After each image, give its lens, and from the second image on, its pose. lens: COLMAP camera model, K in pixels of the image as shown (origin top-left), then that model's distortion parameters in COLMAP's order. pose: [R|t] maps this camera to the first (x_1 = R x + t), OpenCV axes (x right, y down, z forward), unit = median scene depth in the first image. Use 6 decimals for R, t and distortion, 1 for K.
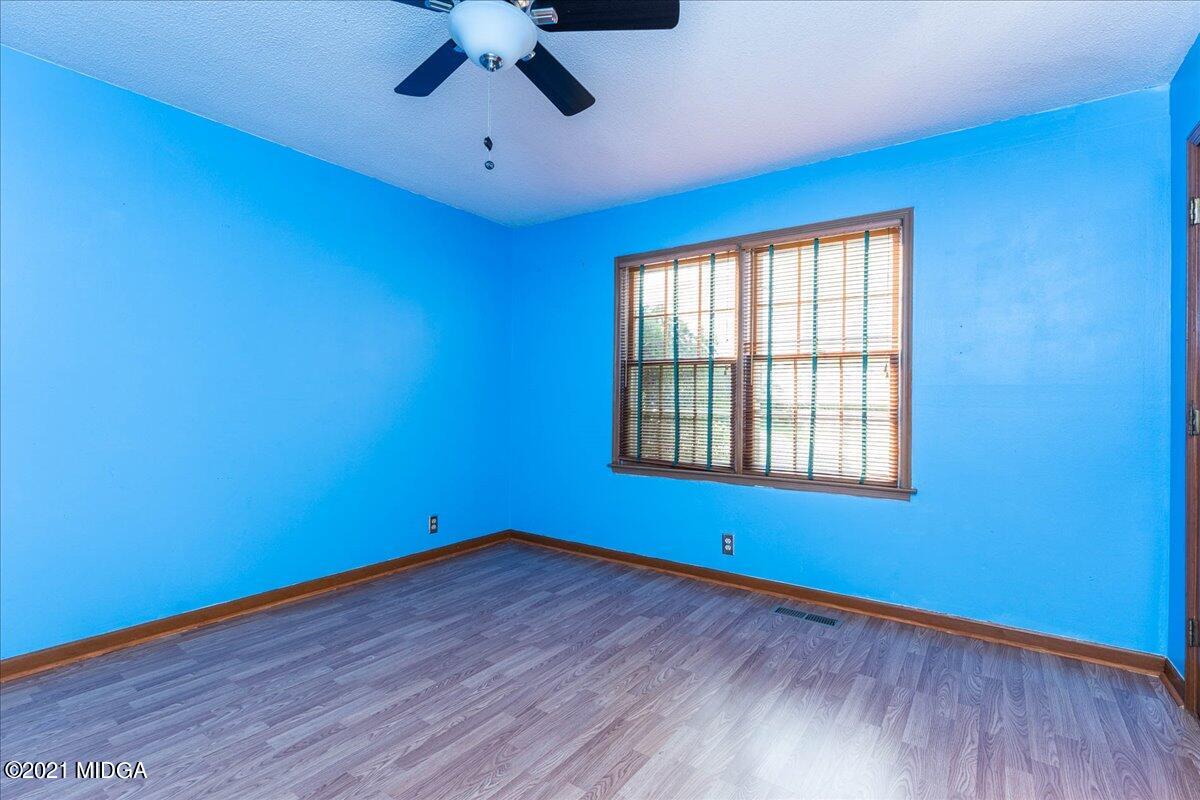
lens RADIAL K [[566.9, 0, 600.0], [0, 566.9, 400.0], [0, 0, 1]] dist [-0.000500, 0.000060]
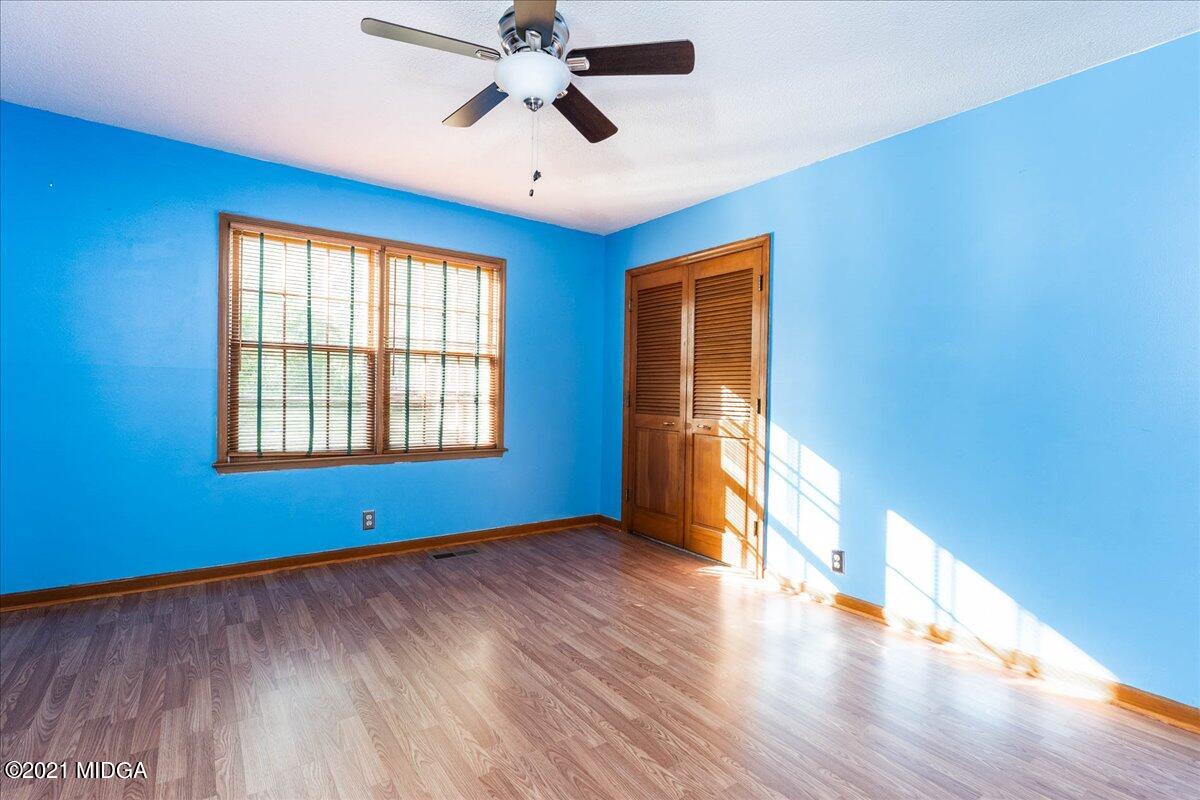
lens RADIAL K [[549.9, 0, 588.9], [0, 549.9, 399.3], [0, 0, 1]] dist [-0.002455, 0.000190]
pose [[0.338815, -0.017871, 0.940683, -0.664526], [-0.016407, 0.999555, 0.024899, -0.011568], [-0.940710, -0.023870, 0.338371, 0.269620]]
